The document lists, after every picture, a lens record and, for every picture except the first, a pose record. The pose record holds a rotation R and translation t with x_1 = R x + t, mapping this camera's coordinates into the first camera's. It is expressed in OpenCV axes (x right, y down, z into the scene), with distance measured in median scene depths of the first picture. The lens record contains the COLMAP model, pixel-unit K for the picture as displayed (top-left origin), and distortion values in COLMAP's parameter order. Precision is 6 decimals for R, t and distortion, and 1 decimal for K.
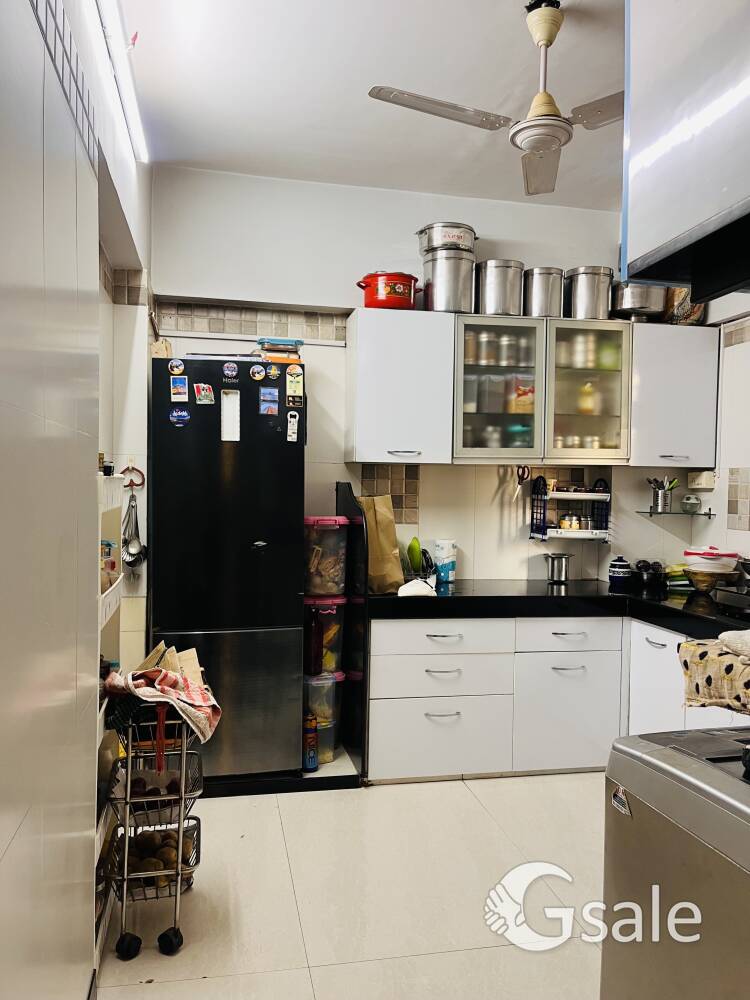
lens RADIAL K [[763.6, 0, 376.0], [0, 763.6, 510.8], [0, 0, 1]] dist [0.036559, -0.004873]
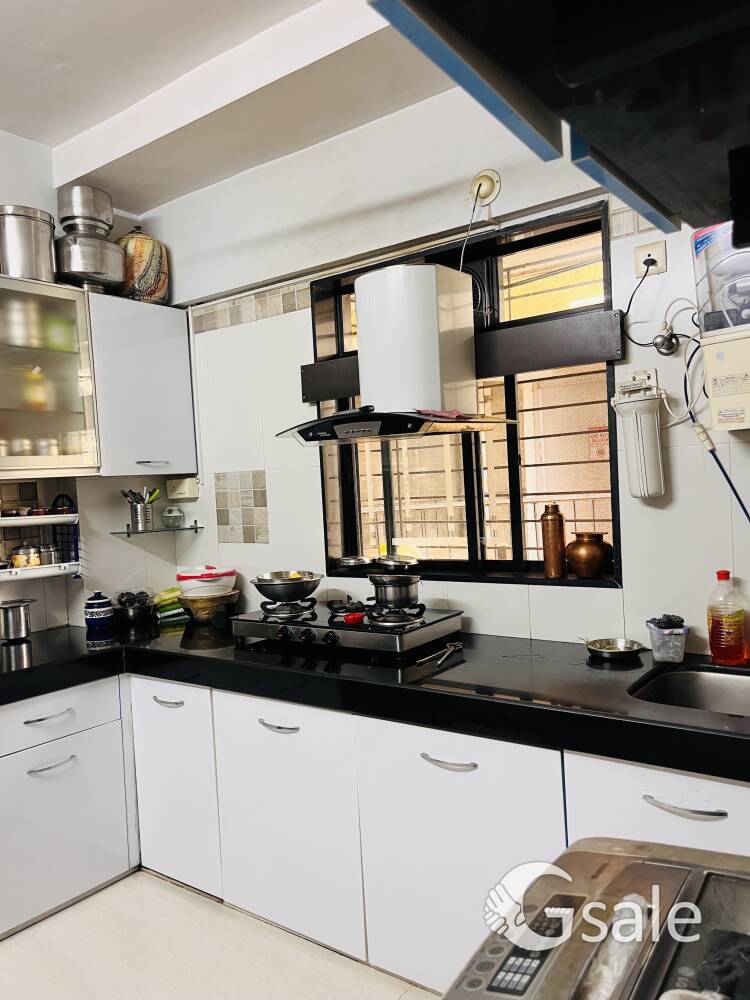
lens RADIAL K [[763.6, 0, 376.0], [0, 763.6, 510.8], [0, 0, 1]] dist [0.036559, -0.004873]
pose [[0.743647, -0.082122, 0.663509, 0.017433], [0.088884, 0.995762, 0.023626, -0.016699], [-0.662637, 0.041406, 0.747795, 0.226927]]
